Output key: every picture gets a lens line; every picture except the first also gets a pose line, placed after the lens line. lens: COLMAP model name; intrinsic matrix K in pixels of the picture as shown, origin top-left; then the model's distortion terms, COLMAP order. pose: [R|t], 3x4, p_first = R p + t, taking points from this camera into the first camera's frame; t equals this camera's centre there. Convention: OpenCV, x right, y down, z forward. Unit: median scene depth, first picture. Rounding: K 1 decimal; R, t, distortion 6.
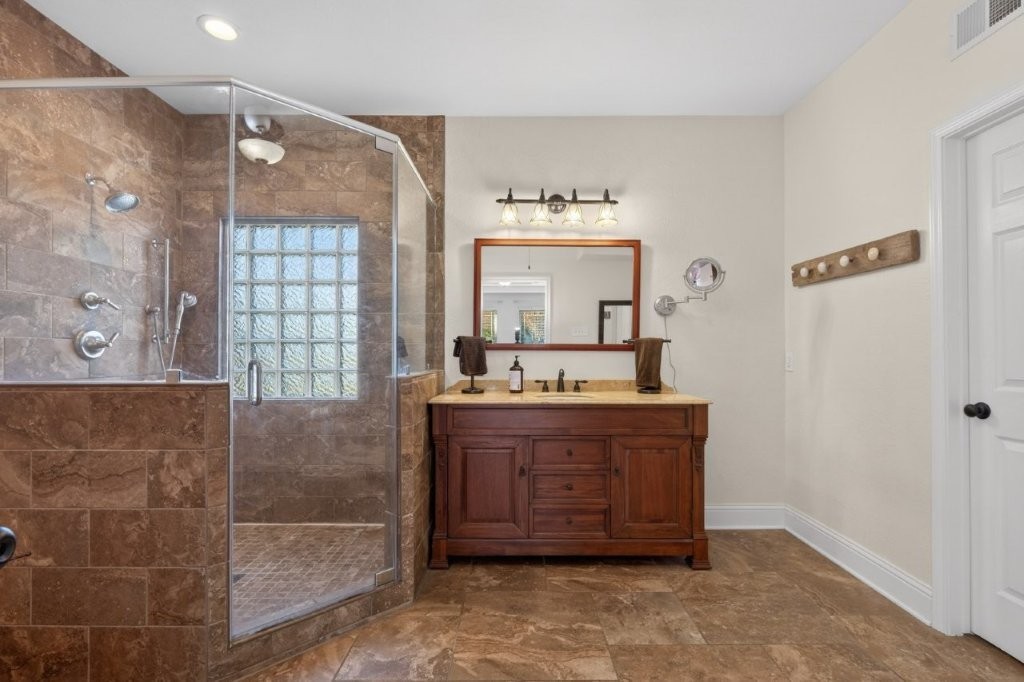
lens RADIAL K [[411.2, 0, 510.8], [0, 411.2, 347.9], [0, 0, 1]] dist [0.003091, -0.000681]
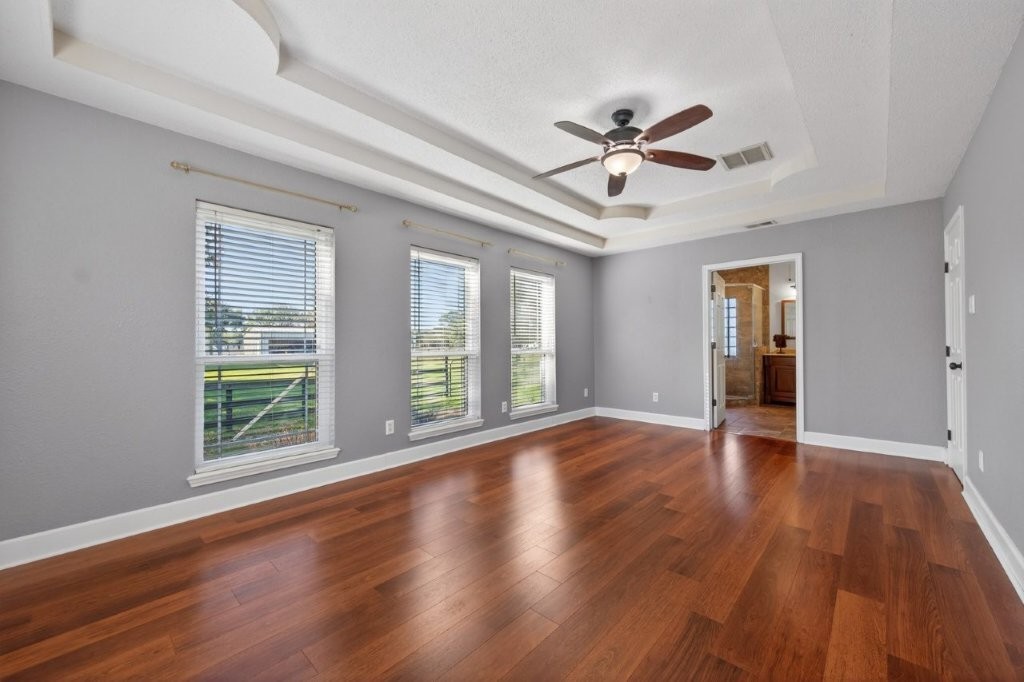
lens RADIAL K [[411.2, 0, 513.6], [0, 411.2, 341.7], [0, 0, 1]] dist [0.003091, -0.000681]
pose [[0.740547, -0.005034, -0.671986, 0.465107], [0.008233, 0.999965, 0.001582, 0.003024], [0.671954, -0.006704, 0.740562, -2.429755]]
